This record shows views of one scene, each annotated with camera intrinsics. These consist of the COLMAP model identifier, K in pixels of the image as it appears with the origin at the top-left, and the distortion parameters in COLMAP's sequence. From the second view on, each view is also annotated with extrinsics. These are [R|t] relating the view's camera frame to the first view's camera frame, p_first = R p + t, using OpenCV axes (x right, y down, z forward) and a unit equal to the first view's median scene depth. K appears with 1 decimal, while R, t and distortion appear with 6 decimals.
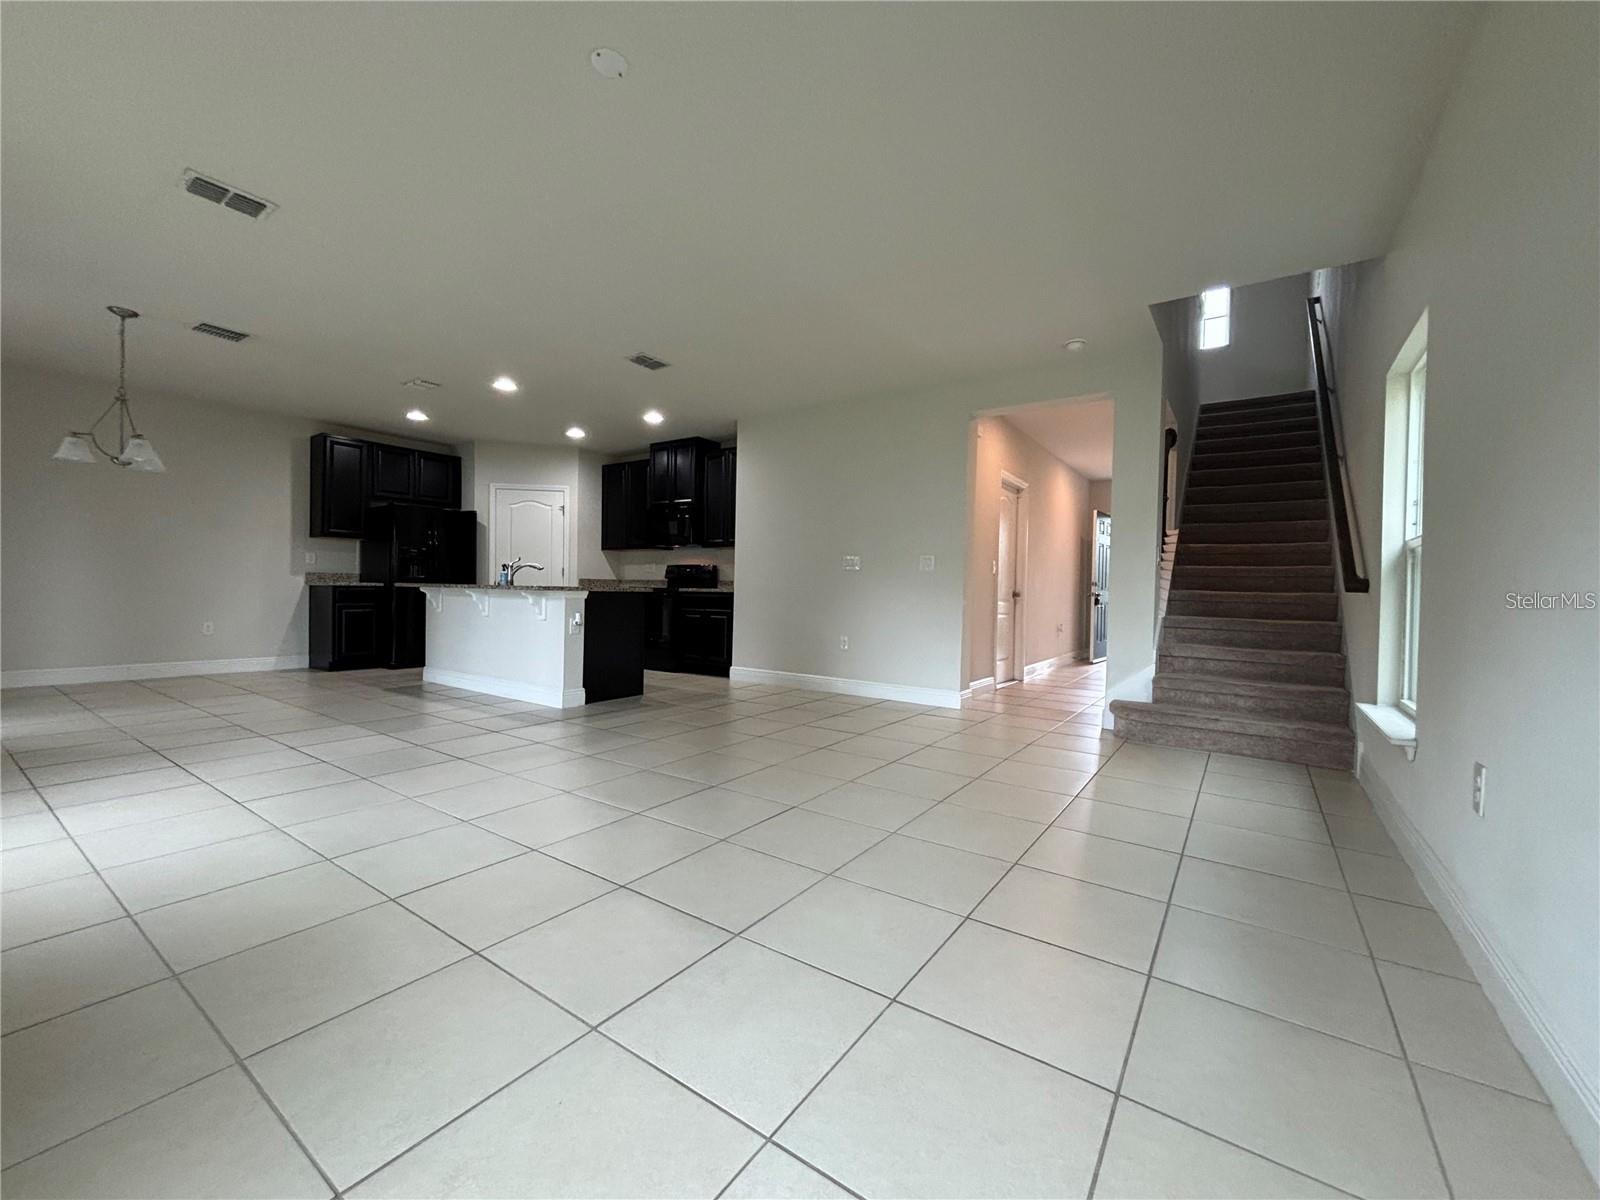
lens RADIAL K [[645.6, 0, 800.0], [0, 645.6, 600.0], [0, 0, 1]] dist [0.000468, 0.000599]
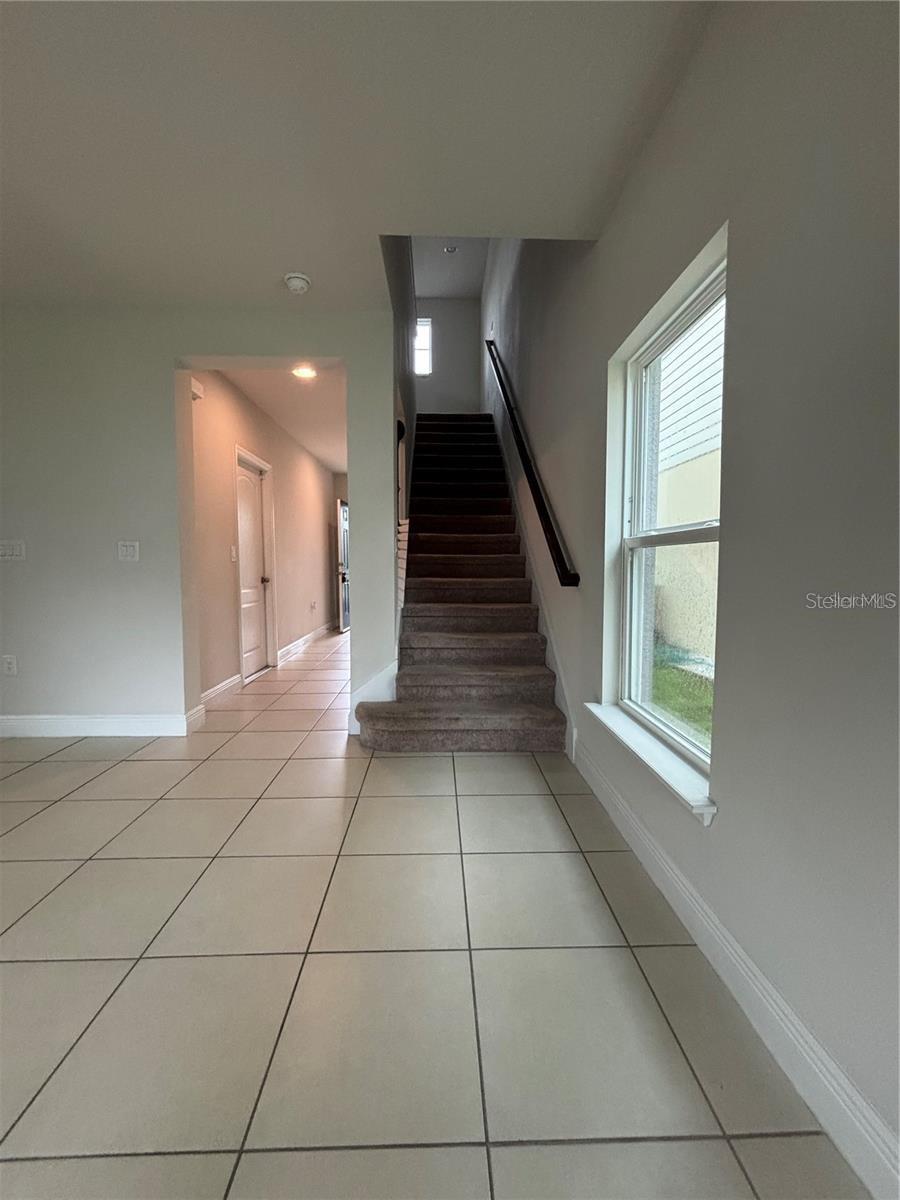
lens RADIAL K [[486.5, 0, 450.0], [0, 486.5, 600.0], [0, 0, 1]] dist [0.000984, -0.000227]
pose [[0.802375, -0.063533, 0.593429, 0.137481], [0.025432, 0.997054, 0.072360, -0.028594], [-0.596278, -0.042968, 0.801627, 0.274741]]
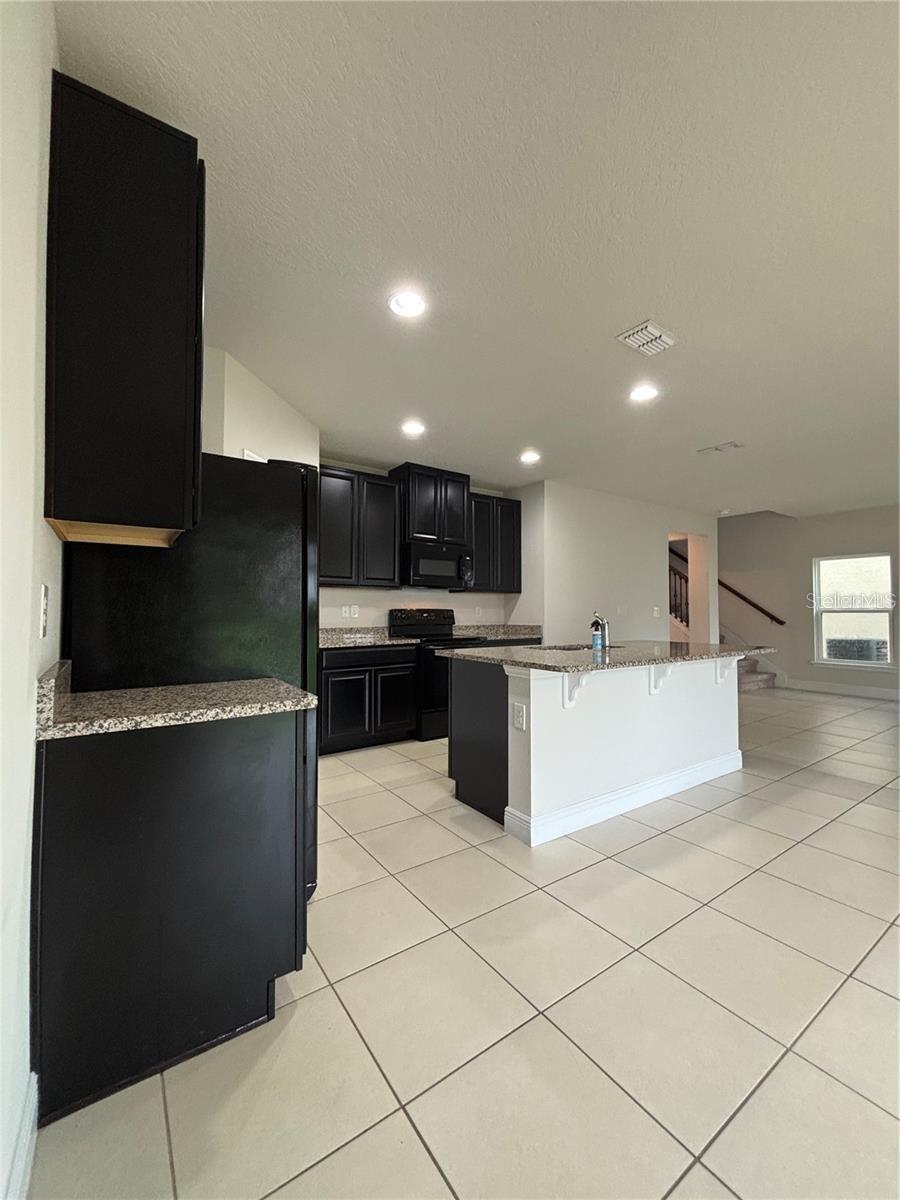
lens RADIAL K [[484.2, 0, 450.0], [0, 484.2, 600.0], [0, 0, 1]] dist [0.000468, 0.000599]
pose [[0.349825, 0.007805, 0.936783, -0.945232], [0.019605, 0.999685, -0.015650, -0.067857], [-0.936610, 0.023841, 0.349562, 0.887775]]
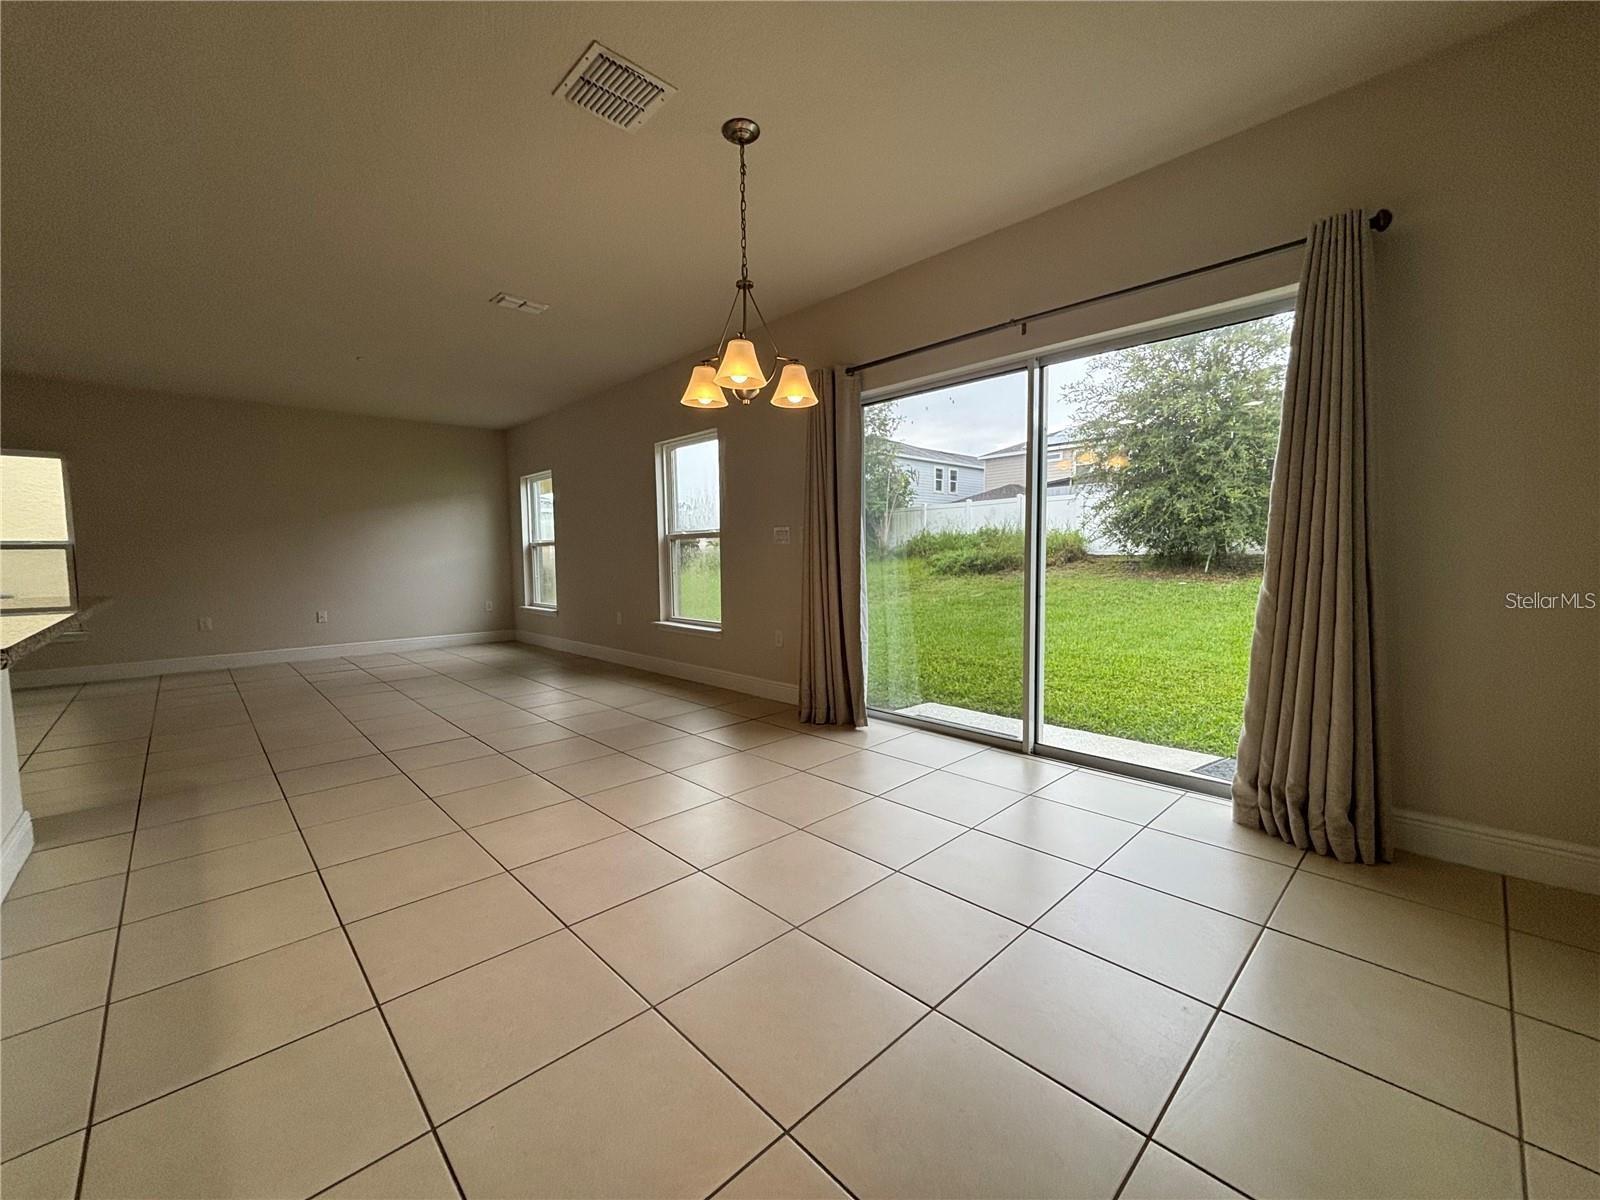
lens RADIAL K [[648.6, 0, 800.0], [0, 648.6, 600.0], [0, 0, 1]] dist [0.000984, -0.000227]
pose [[-0.986592, -0.014965, 0.162521, -0.767253], [-0.000663, 0.996147, 0.087702, -0.047985], [-0.163208, 0.086418, -0.982800, 1.085277]]
